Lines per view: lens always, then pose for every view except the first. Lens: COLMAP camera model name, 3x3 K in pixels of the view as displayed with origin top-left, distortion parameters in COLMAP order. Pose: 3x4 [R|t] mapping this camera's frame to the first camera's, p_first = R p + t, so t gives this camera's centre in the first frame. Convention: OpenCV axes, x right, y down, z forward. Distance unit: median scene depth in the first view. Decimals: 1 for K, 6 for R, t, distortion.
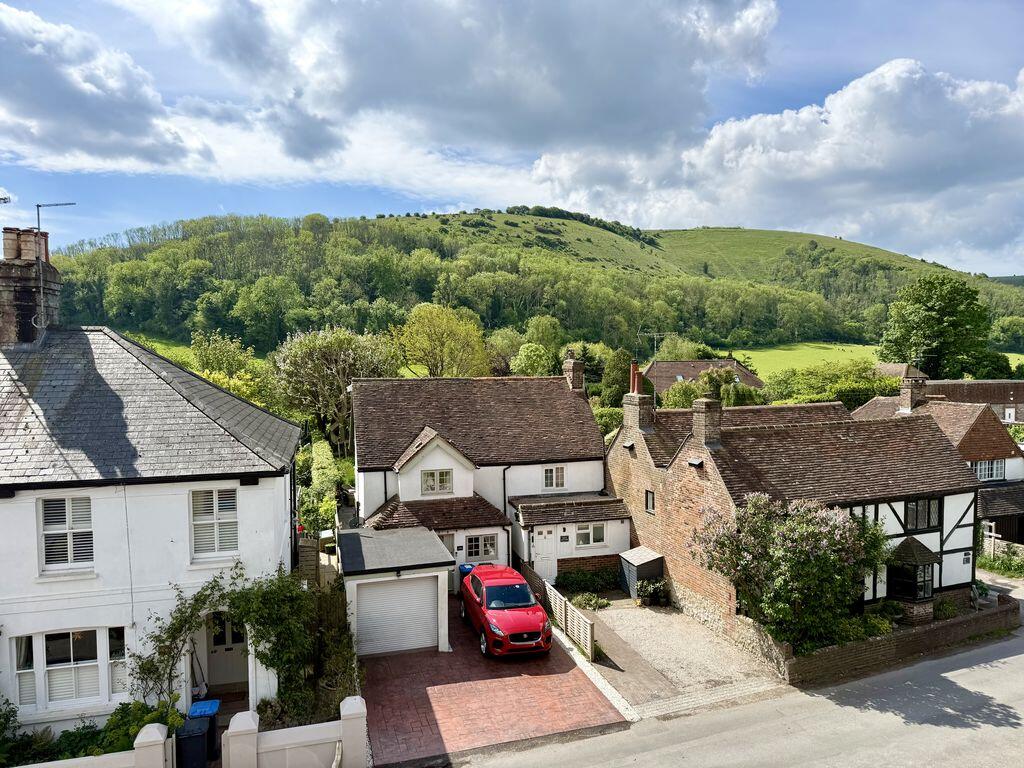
lens RADIAL K [[750.4, 0, 529.0], [0, 750.4, 383.2], [0, 0, 1]] dist [0.093939, -0.118735]
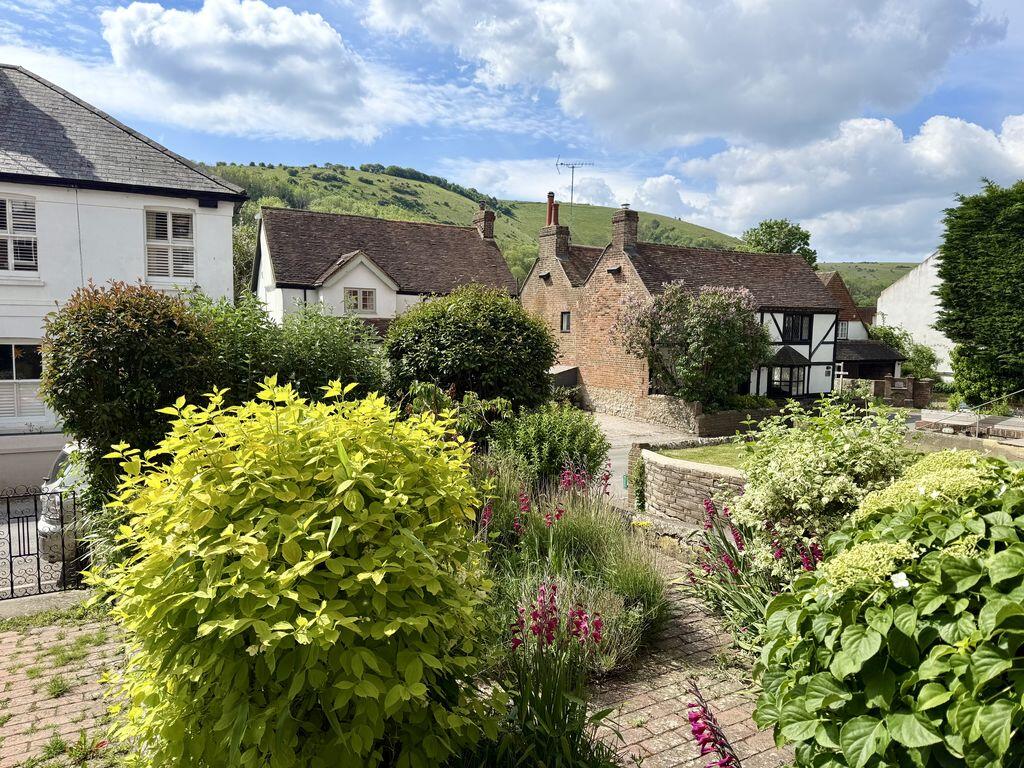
lens RADIAL K [[744.1, 0, 527.3], [0, 744.1, 398.3], [0, 0, 1]] dist [0.142900, -0.180882]
pose [[0.979776, 0.010680, 0.199811, -0.107159], [-0.019155, 0.998995, 0.040526, 0.228226], [-0.199177, -0.043534, 0.978996, -0.043987]]
